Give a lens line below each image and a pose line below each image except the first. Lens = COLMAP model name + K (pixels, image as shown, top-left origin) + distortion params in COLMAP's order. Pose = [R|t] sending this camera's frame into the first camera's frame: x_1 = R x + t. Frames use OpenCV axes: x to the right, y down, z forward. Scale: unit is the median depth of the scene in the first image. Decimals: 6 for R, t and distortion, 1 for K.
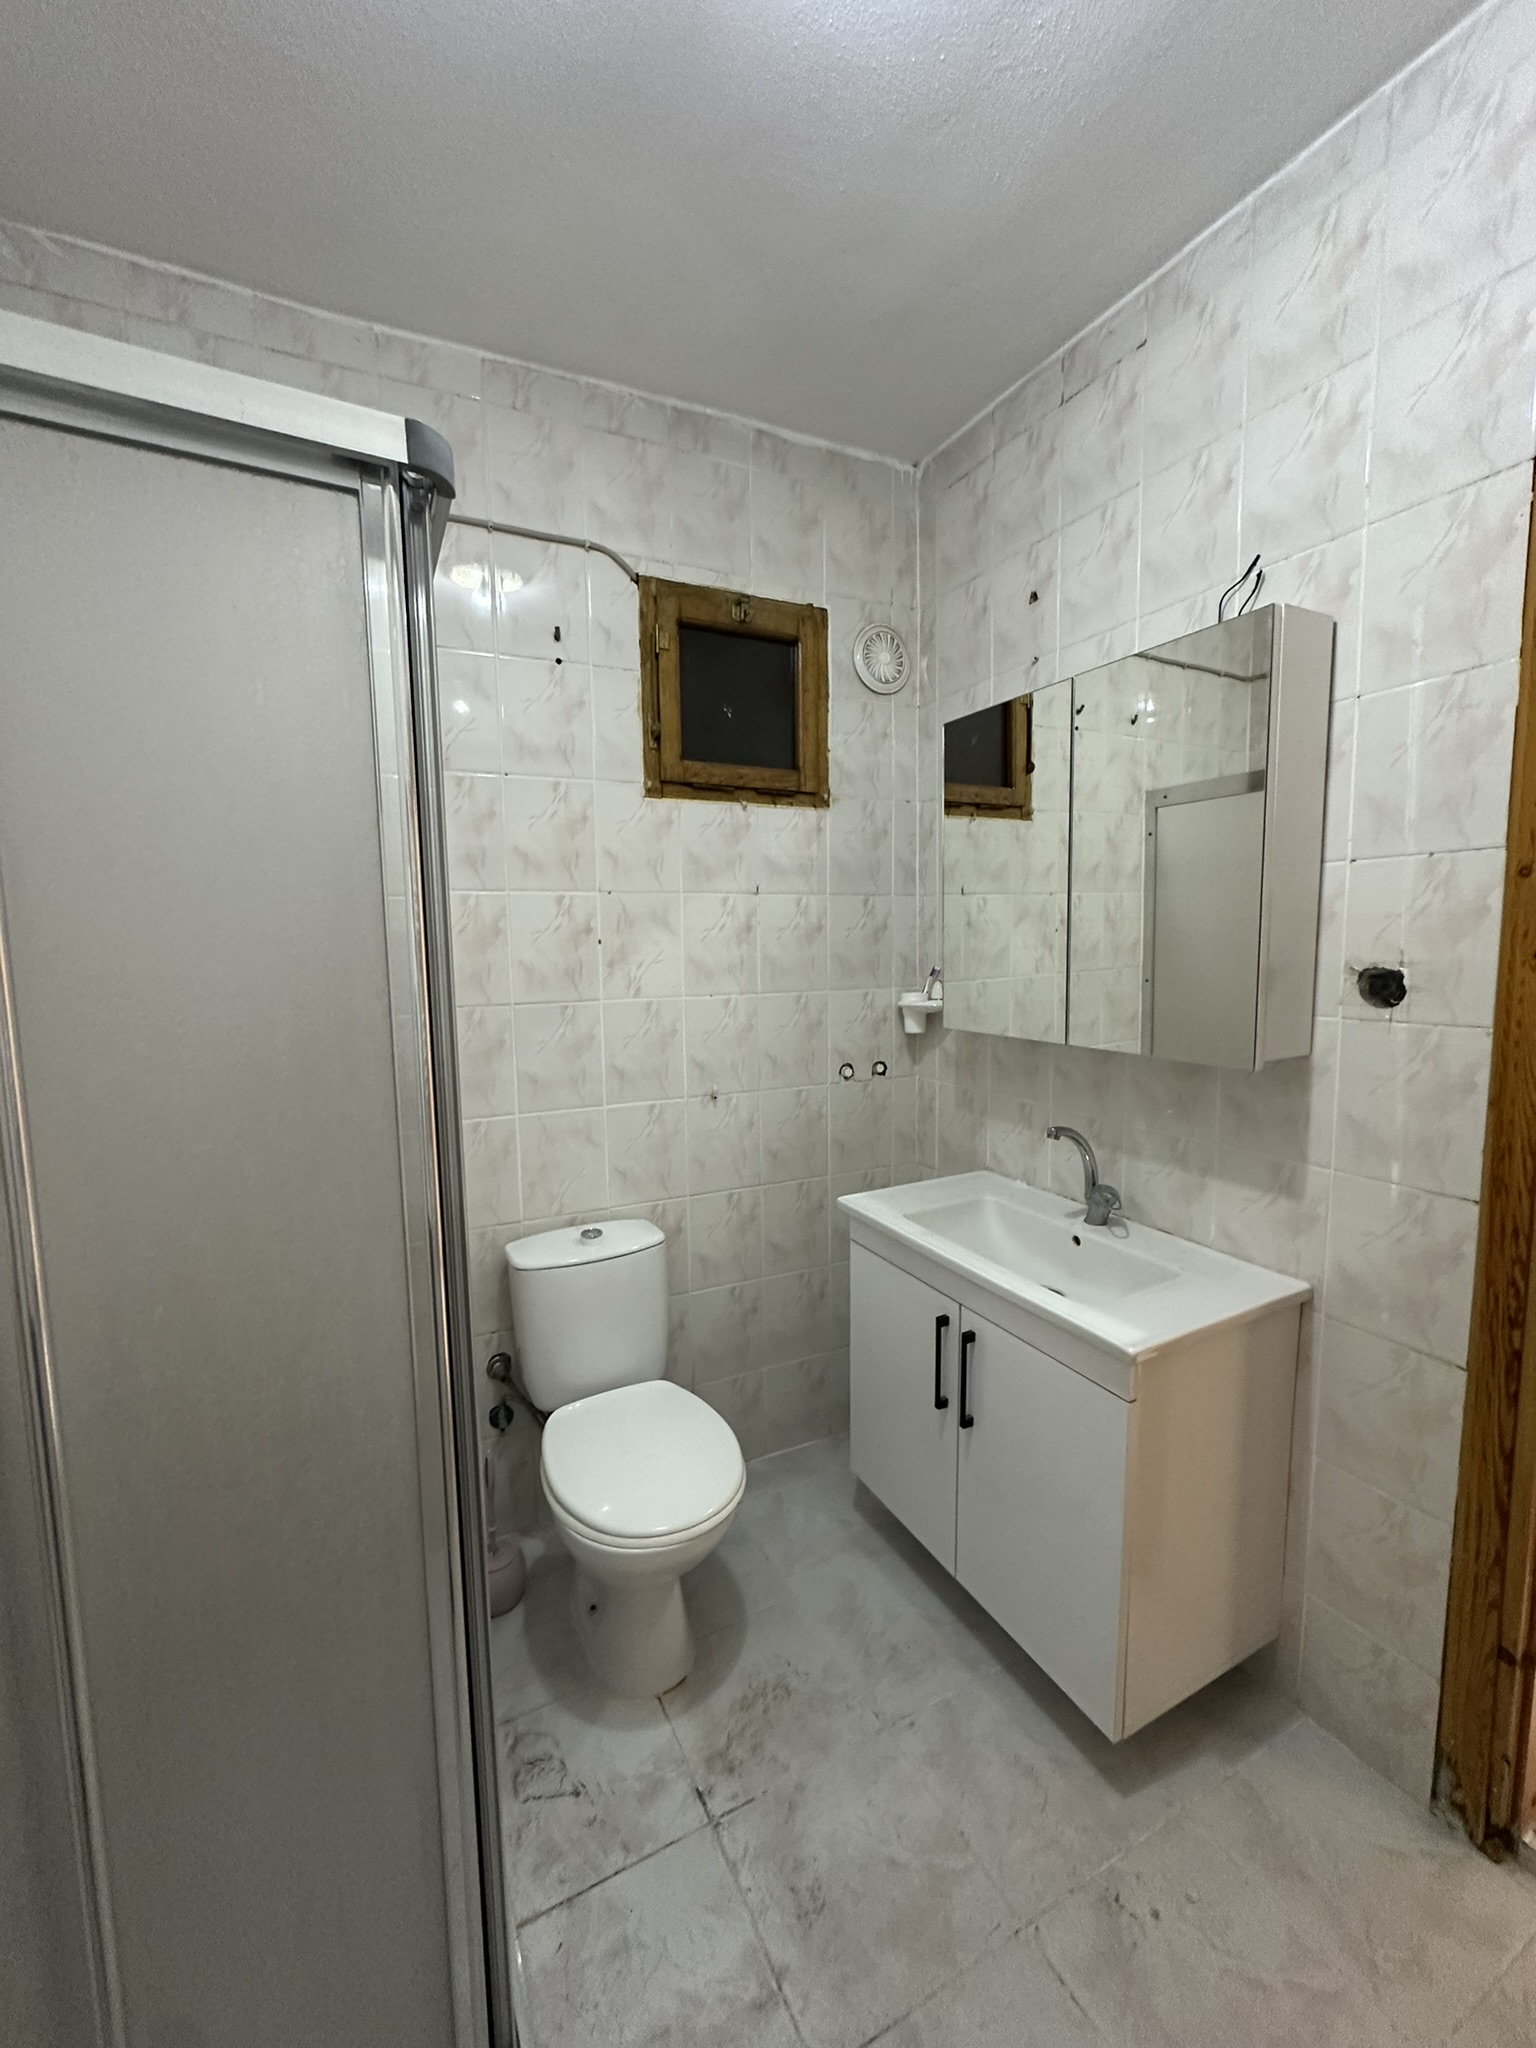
lens RADIAL K [[815.9, 0, 767.4], [0, 815.9, 1025.9], [0, 0, 1]] dist [-0.003405, 0.000792]
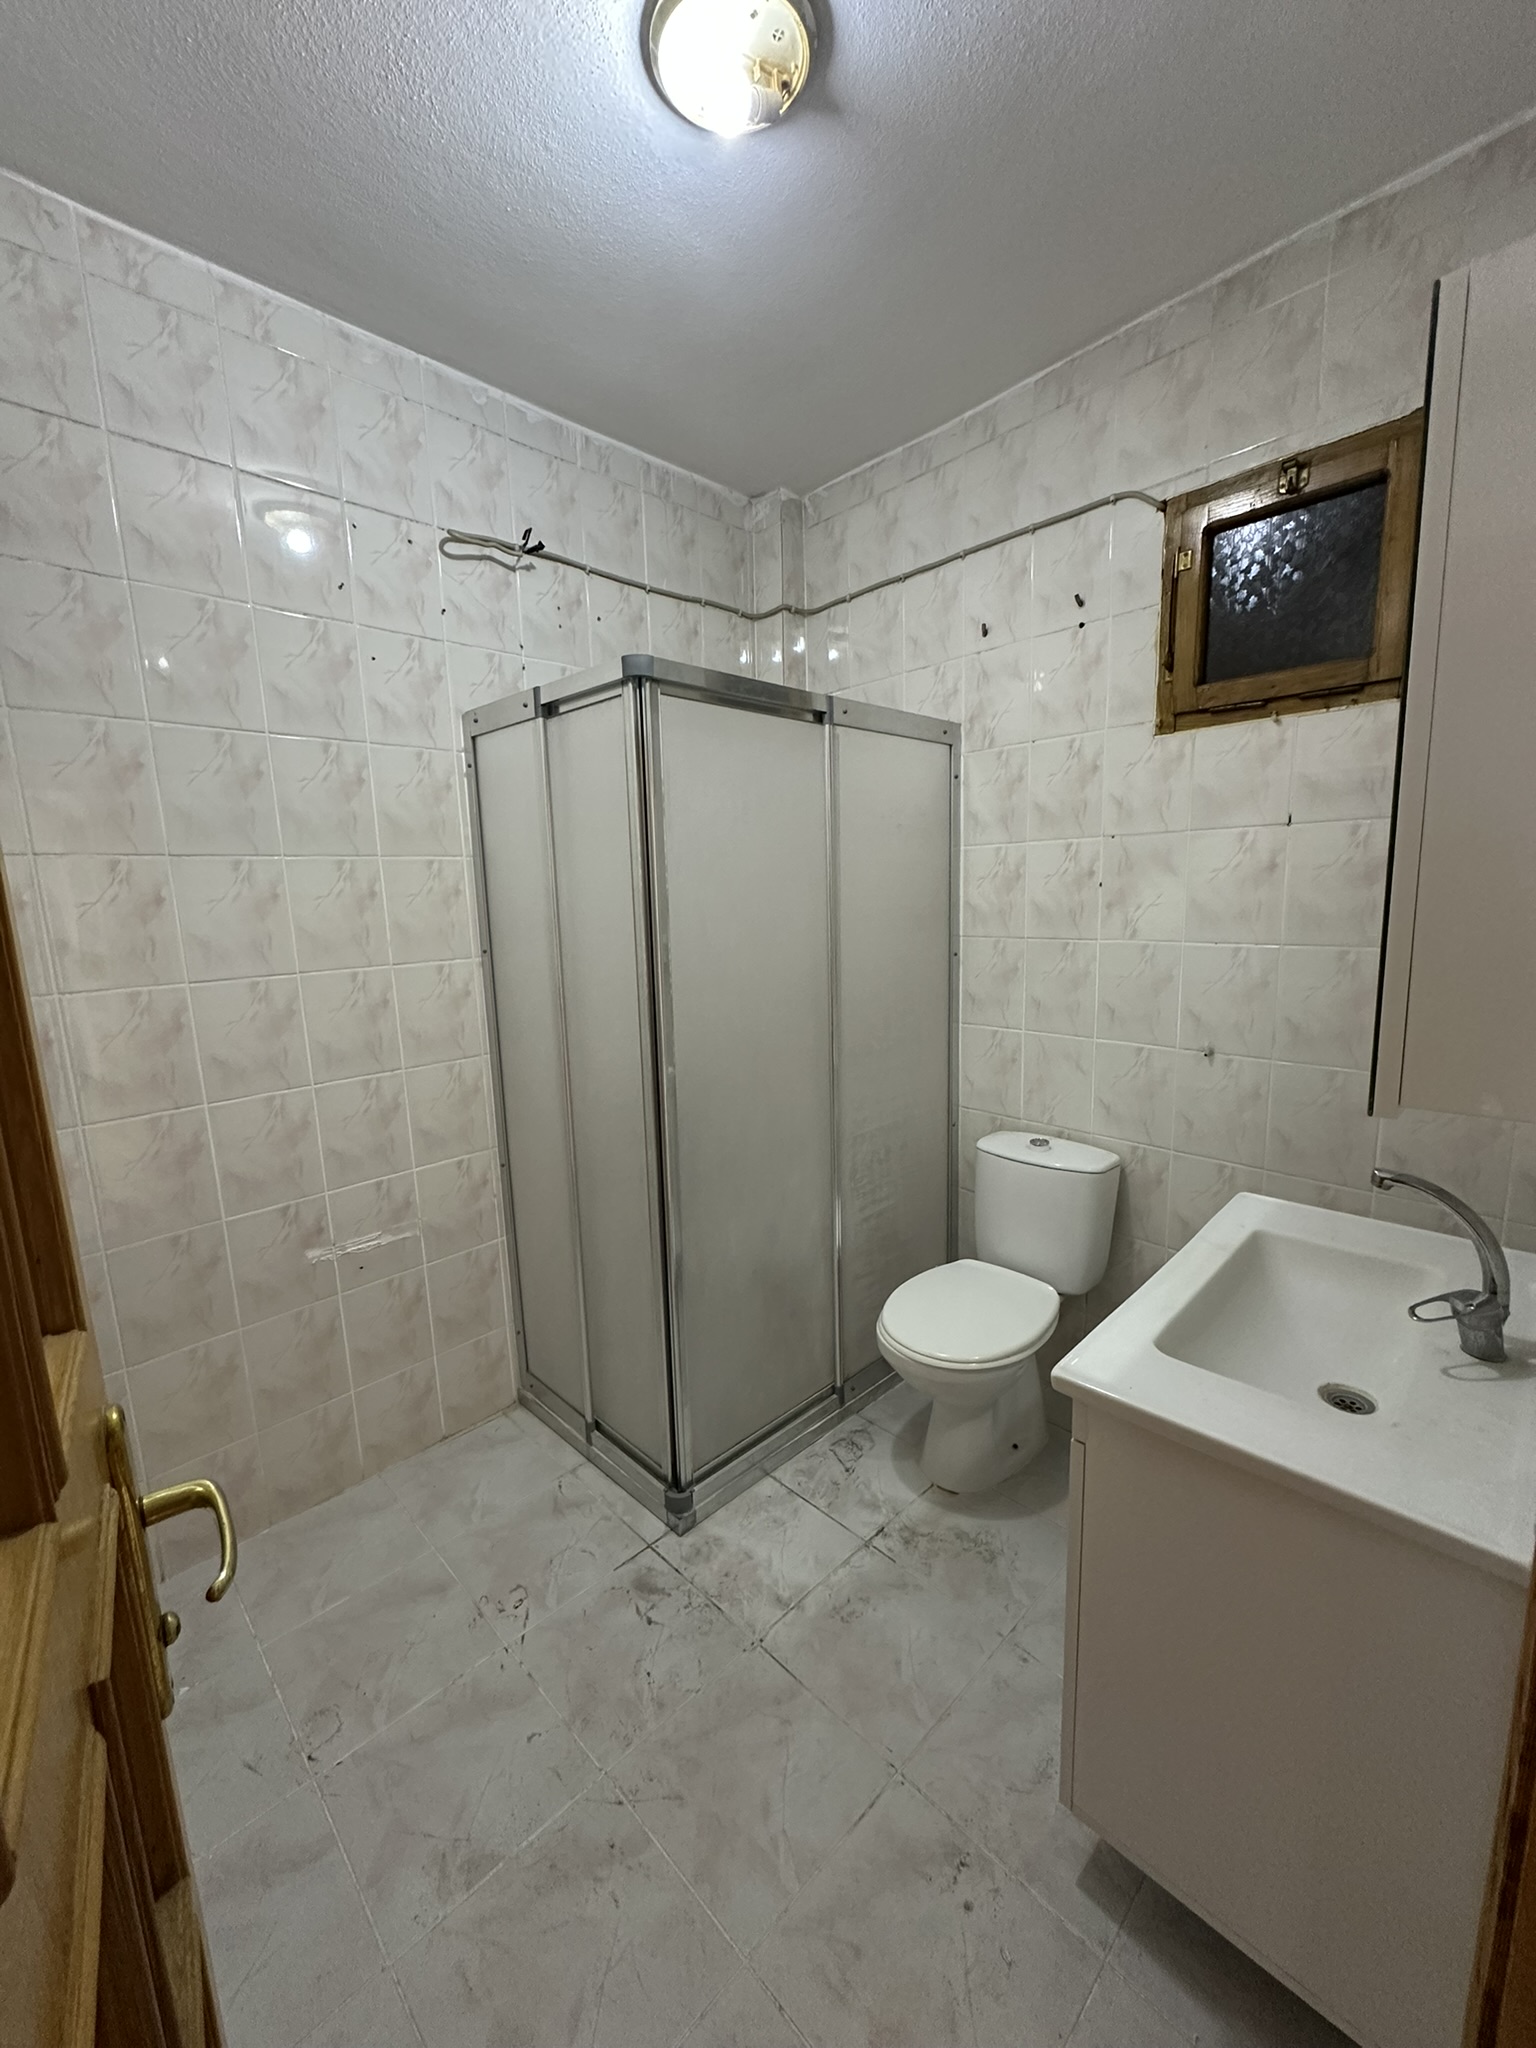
lens RADIAL K [[817.6, 0, 764.1], [0, 817.6, 1023.8], [0, 0, 1]] dist [0.000400, 0.000226]
pose [[0.299212, 0.161143, -0.940481, 0.701709], [-0.077323, 0.986490, 0.144426, -0.044532], [0.951048, 0.029507, 0.307630, 0.264289]]
